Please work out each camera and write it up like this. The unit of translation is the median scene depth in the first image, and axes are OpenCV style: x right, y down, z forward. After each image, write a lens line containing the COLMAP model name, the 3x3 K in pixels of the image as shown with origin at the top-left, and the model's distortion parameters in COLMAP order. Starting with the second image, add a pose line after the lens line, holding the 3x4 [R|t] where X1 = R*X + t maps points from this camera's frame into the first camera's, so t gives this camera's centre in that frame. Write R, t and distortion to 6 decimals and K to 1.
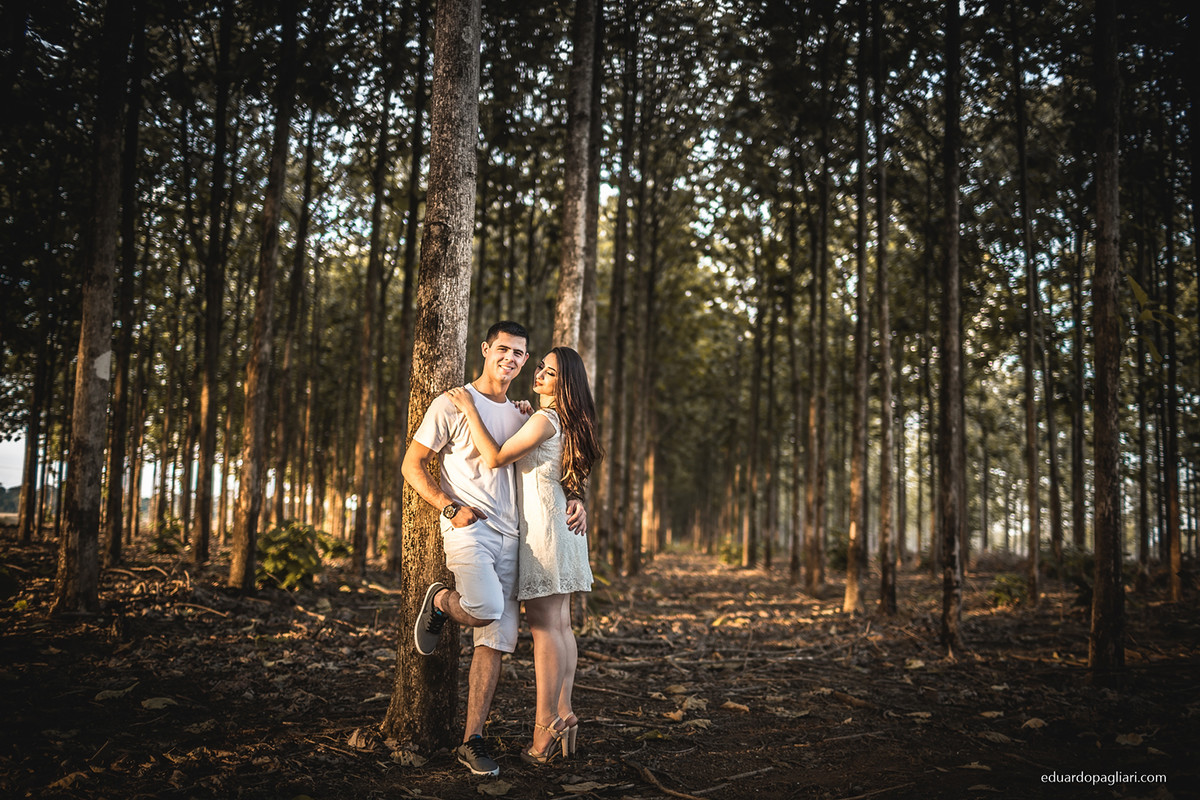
lens RADIAL K [[1141.3, 0, 600.0], [0, 1141.3, 400.0], [0, 0, 1]] dist [-0.058980, 0.004023]
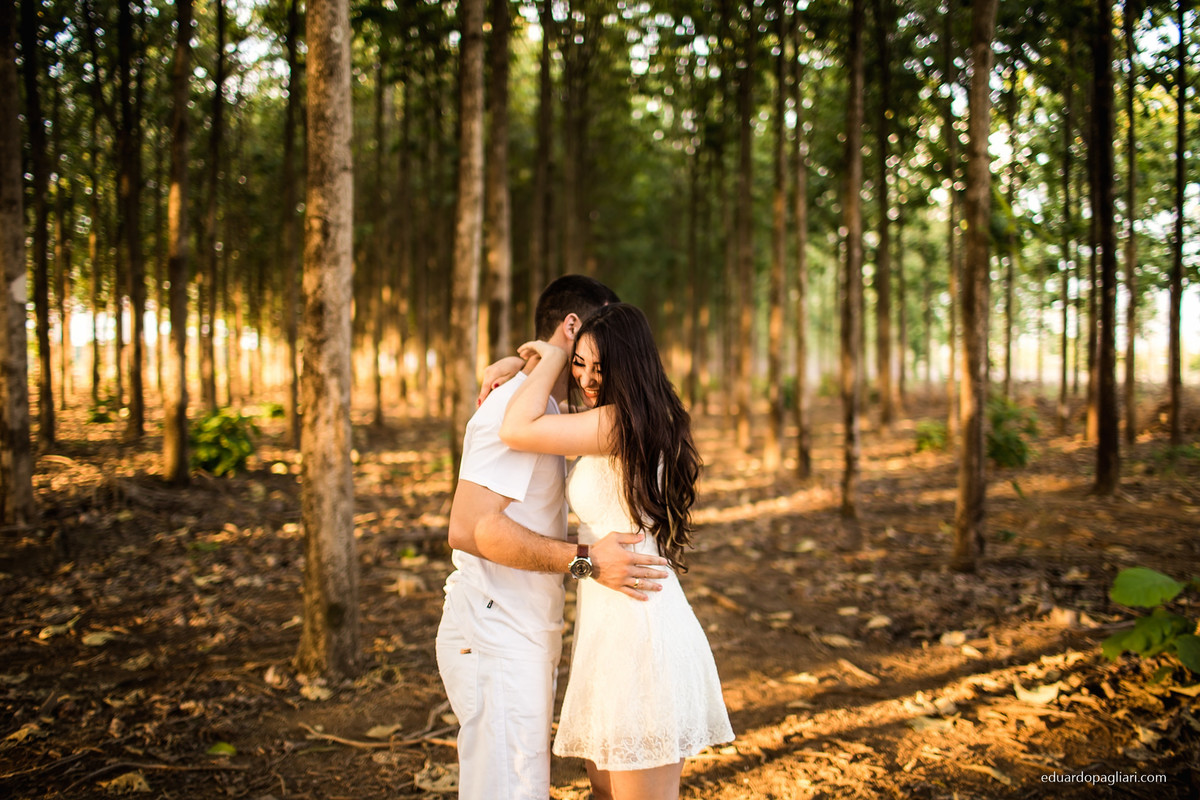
lens RADIAL K [[1163.4, 0, 600.0], [0, 1163.4, 400.0], [0, 0, 1]] dist [-0.067619, 0.036129]
pose [[0.998627, -0.030675, 0.042476, 0.042321], [0.024117, 0.988828, 0.147095, -0.077915], [-0.046513, -0.145869, 0.988210, -0.075982]]
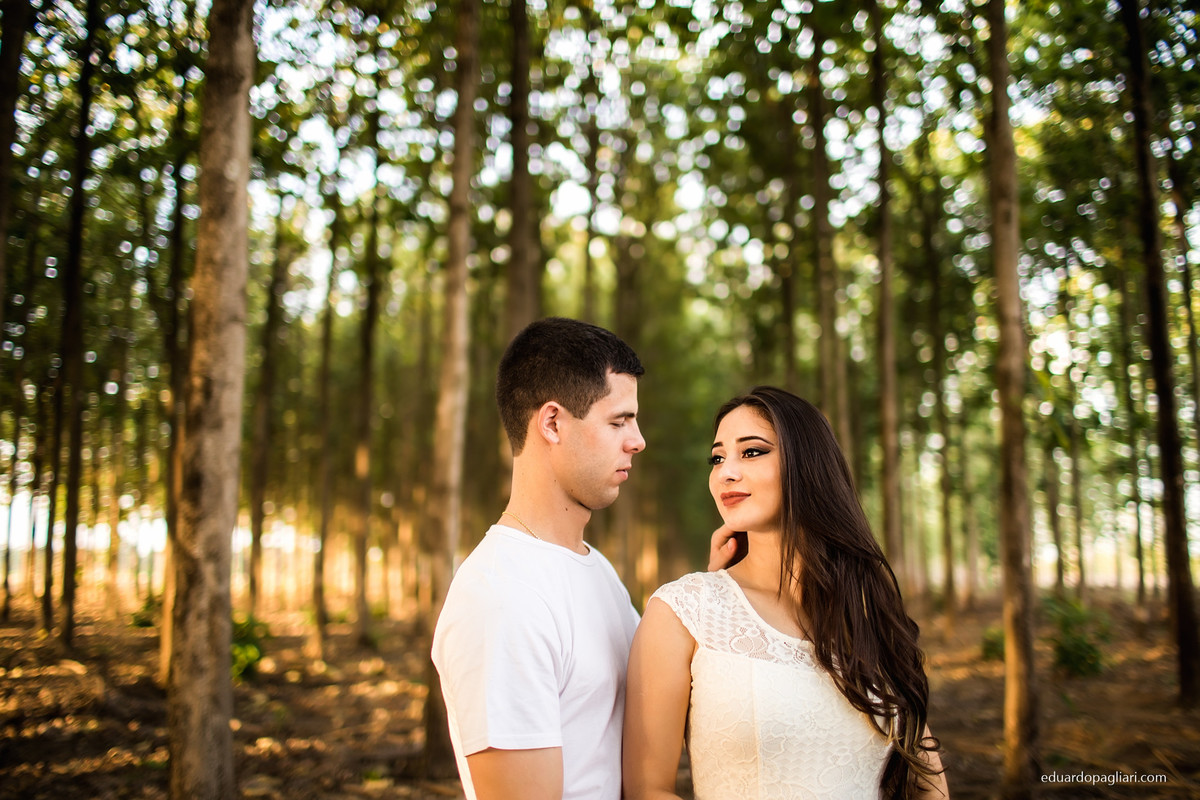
lens RADIAL K [[1141.3, 0, 600.0], [0, 1141.3, 400.0], [0, 0, 1]] dist [-0.058980, 0.004023]
pose [[0.999339, -0.032278, -0.016723, 0.113442], [0.031670, 0.998870, -0.035435, -0.050697], [0.017848, 0.034882, 0.999232, 0.041613]]
